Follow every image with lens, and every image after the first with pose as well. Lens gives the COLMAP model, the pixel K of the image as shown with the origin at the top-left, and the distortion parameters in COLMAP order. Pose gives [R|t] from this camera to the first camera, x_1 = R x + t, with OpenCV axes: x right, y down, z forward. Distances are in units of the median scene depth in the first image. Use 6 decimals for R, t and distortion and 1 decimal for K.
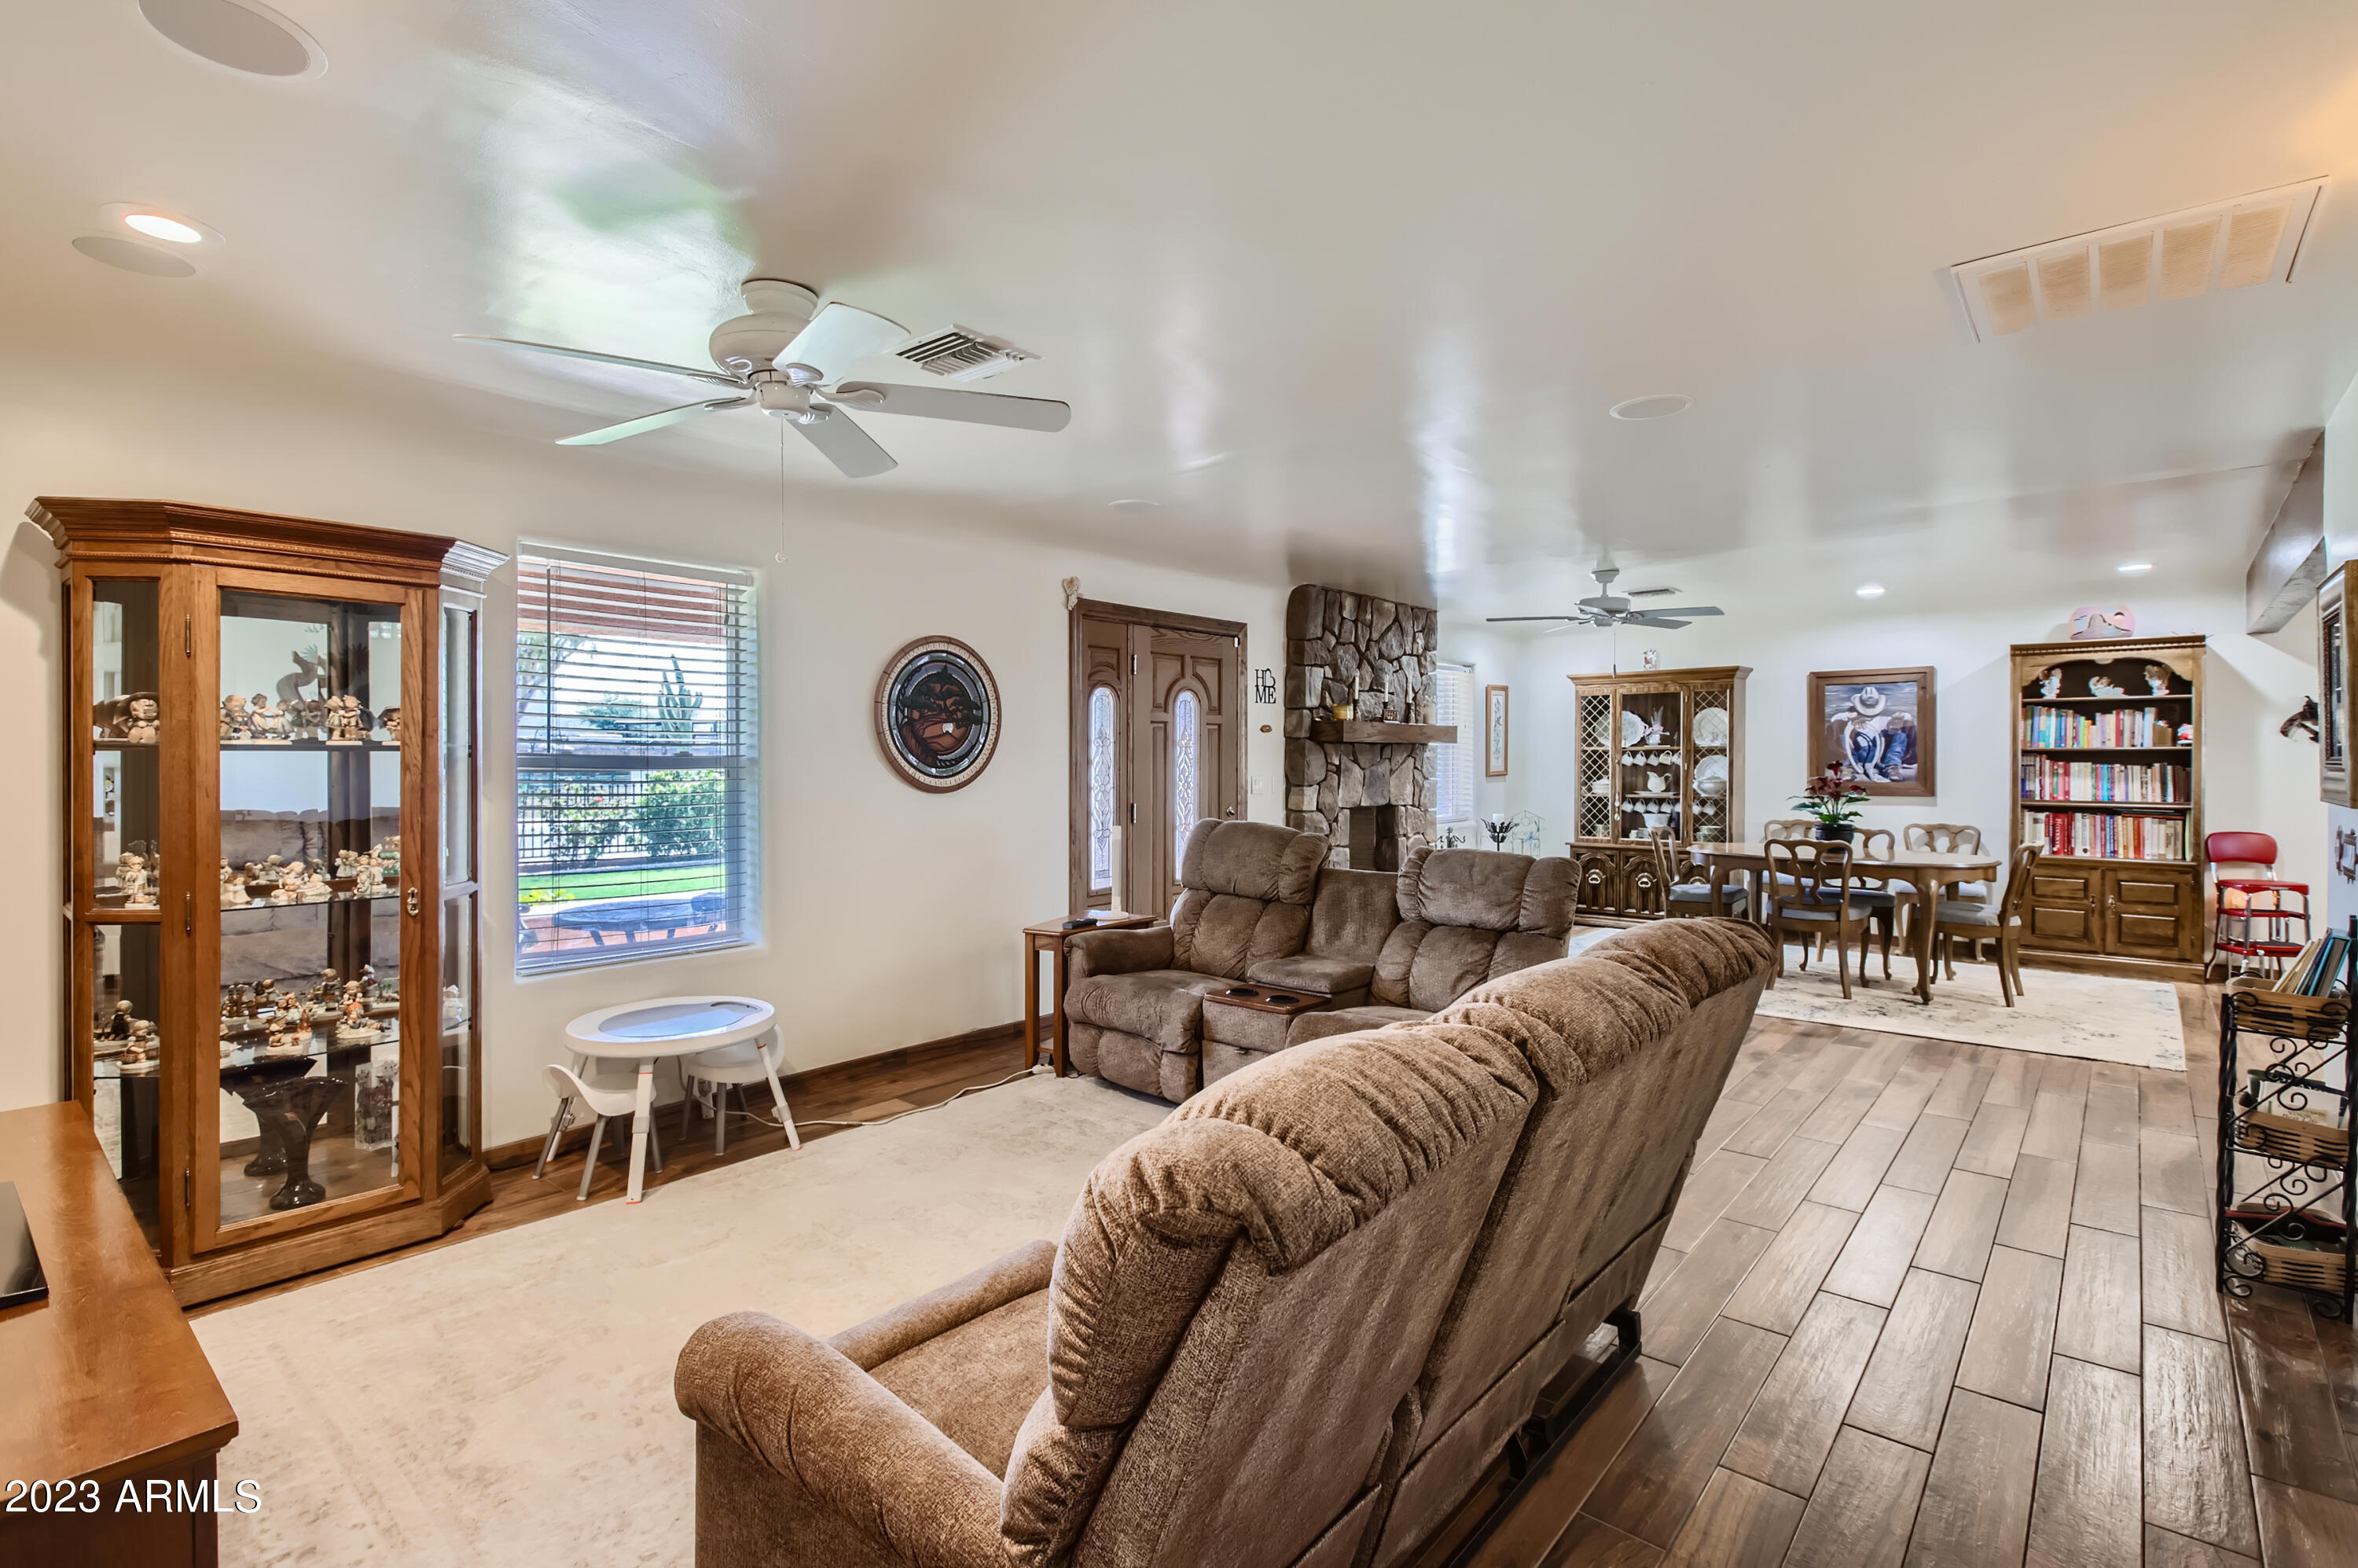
lens RADIAL K [[1077.3, 0, 1172.0], [0, 1077.3, 775.6], [0, 0, 1]] dist [0.009324, -0.000157]
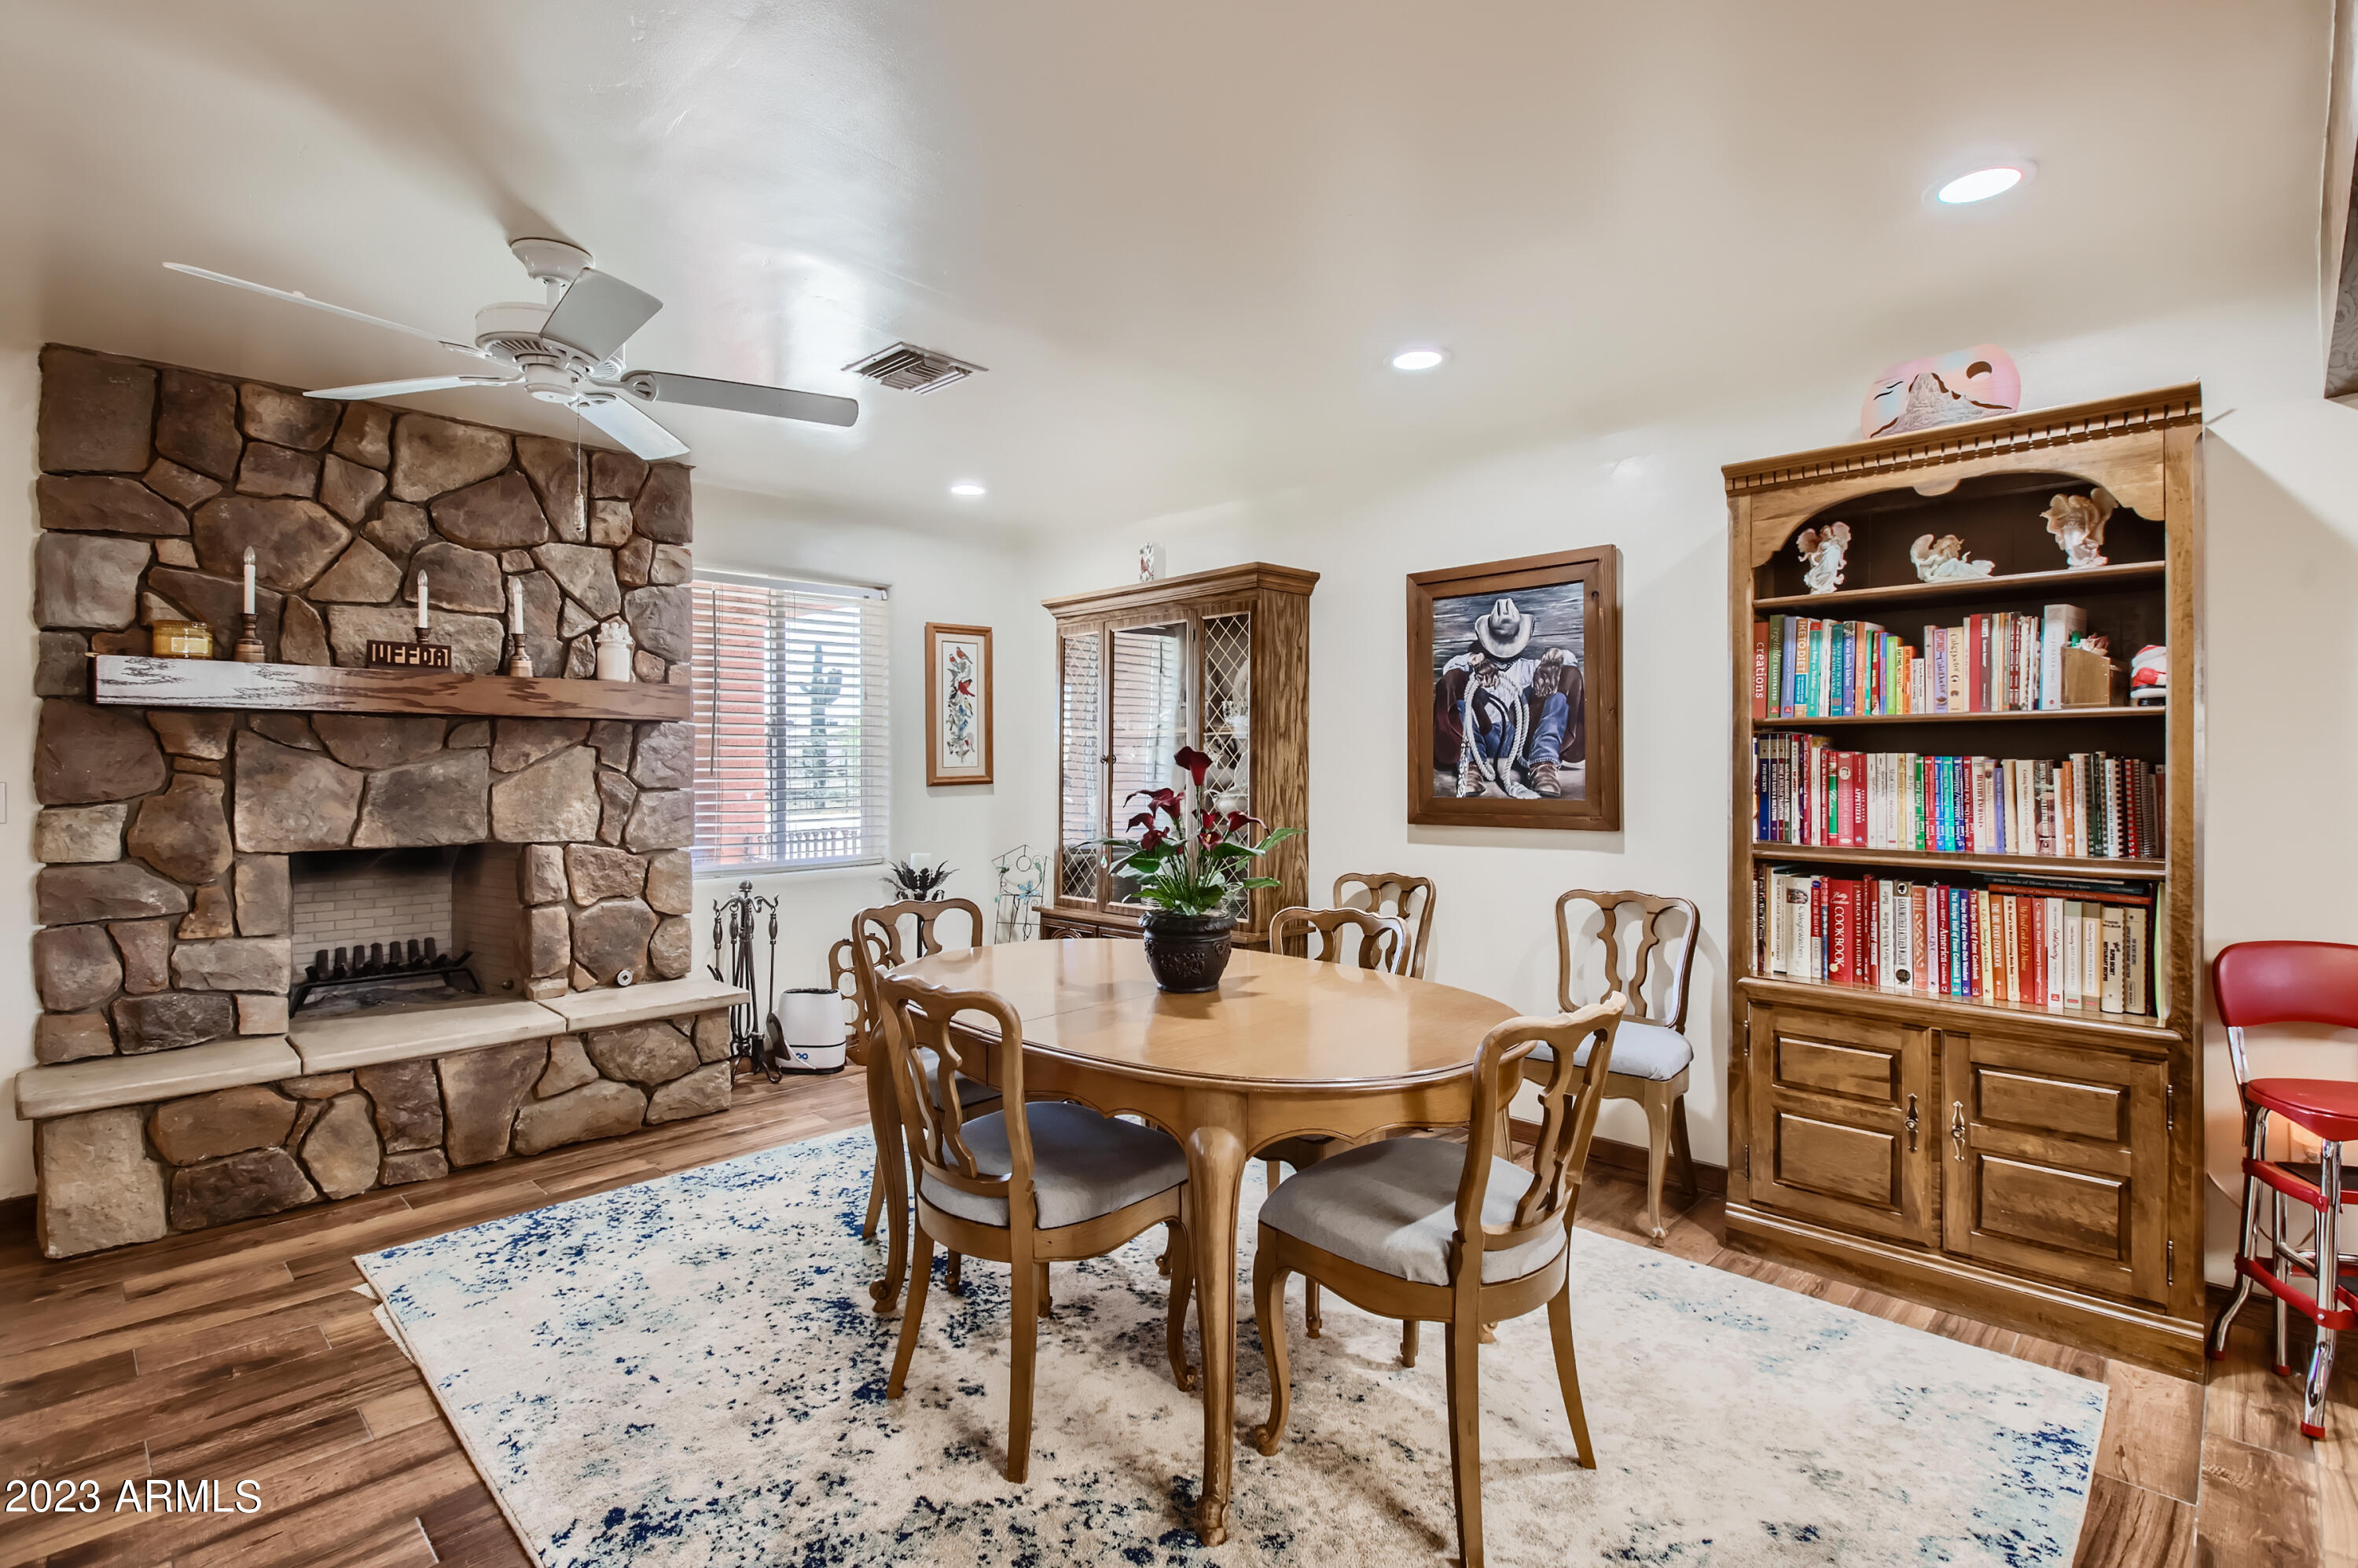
lens RADIAL K [[1077.3, 0, 1170.0], [0, 1077.3, 776.4], [0, 0, 1]] dist [0.009324, -0.000157]
pose [[0.997687, 0.001361, -0.067965, 0.607059], [-0.001883, 0.999969, -0.007605, 0.000130], [0.067953, 0.007715, 0.997659, 0.592600]]
